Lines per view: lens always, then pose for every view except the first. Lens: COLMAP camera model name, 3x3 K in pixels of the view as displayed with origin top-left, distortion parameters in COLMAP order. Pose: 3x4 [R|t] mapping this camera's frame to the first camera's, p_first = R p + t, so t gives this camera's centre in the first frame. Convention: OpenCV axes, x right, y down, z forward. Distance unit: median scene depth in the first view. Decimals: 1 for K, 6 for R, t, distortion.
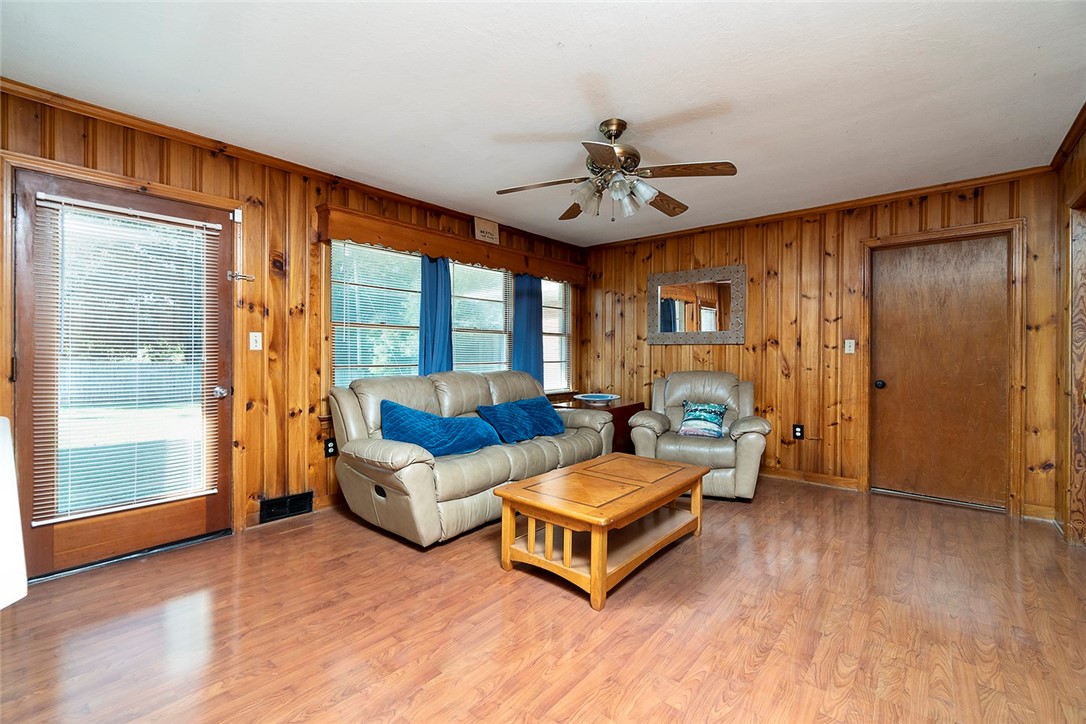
lens RADIAL K [[461.7, 0, 541.9], [0, 461.7, 357.4], [0, 0, 1]] dist [0.002234, 0.000034]
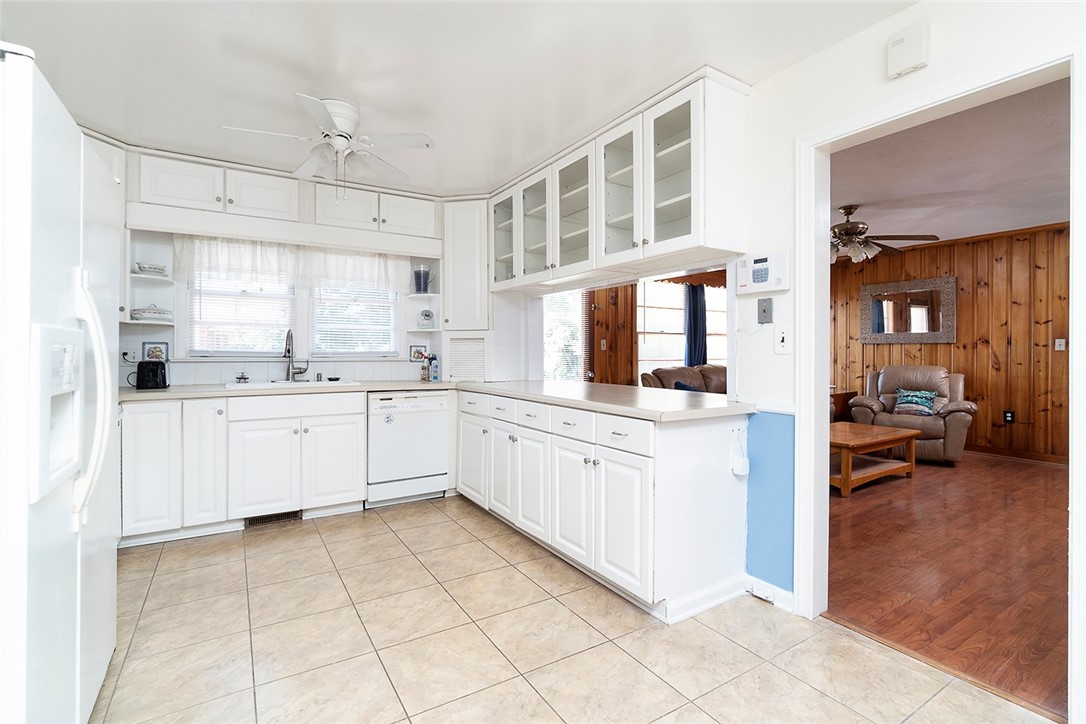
lens RADIAL K [[501.2, 0, 543.1], [0, 501.2, 353.6], [0, 0, 1]] dist [0.003607, 0.000442]
pose [[0.956403, -0.002192, -0.292043, -0.221030], [0.001350, 0.999994, -0.003083, 0.000859], [0.292048, 0.002554, 0.956400, -0.608841]]
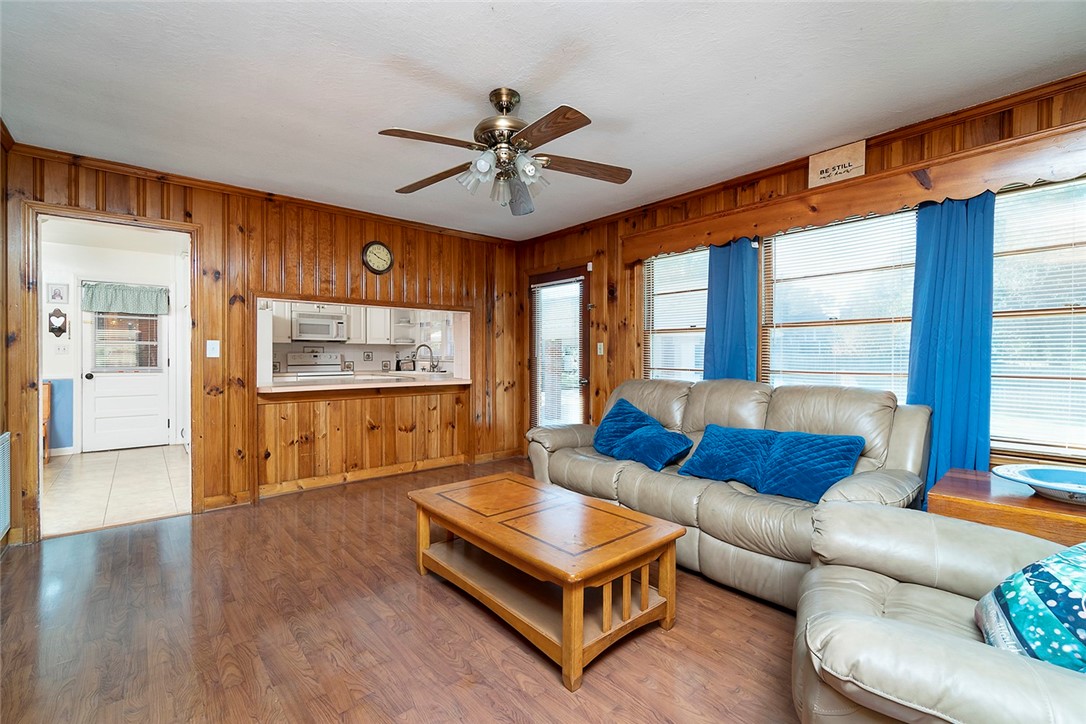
lens RADIAL K [[461.7, 0, 512.4], [0, 461.7, 361.2], [0, 0, 1]] dist [0.002234, 0.000034]
pose [[-0.176081, 0.004925, -0.984363, 0.635476], [-0.013560, 0.999880, 0.007428, -0.003066], [0.984282, 0.014656, -0.175993, 0.735091]]
